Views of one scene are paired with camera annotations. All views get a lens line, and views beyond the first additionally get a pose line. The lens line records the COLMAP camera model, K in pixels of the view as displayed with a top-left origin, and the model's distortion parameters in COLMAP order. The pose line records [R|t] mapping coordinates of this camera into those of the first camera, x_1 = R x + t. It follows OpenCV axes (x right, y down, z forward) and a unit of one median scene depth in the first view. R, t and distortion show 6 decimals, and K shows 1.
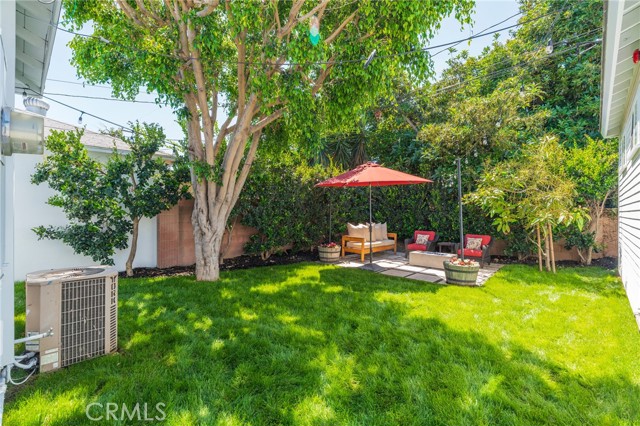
lens RADIAL K [[291.7, 0, 318.7], [0, 291.7, 210.3], [0, 0, 1]] dist [-0.003346, -0.000348]
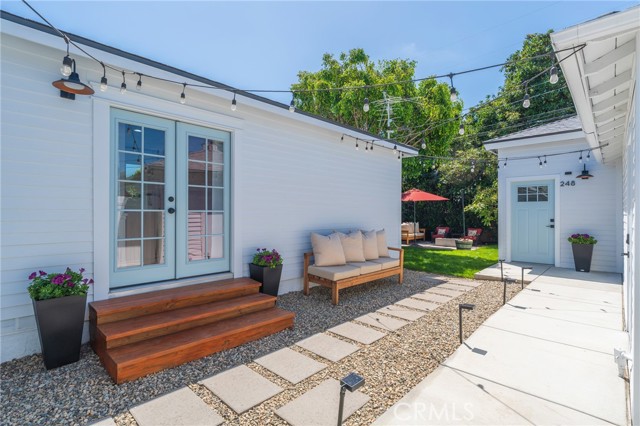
lens RADIAL K [[307.6, 0, 320.9], [0, 307.6, 213.5], [0, 0, 1]] dist [0.003010, 0.000352]
pose [[0.999924, -0.010394, 0.006584, -0.384823], [0.010366, 0.999937, 0.004284, -0.022406], [-0.006628, -0.004216, 0.999969, -0.842881]]
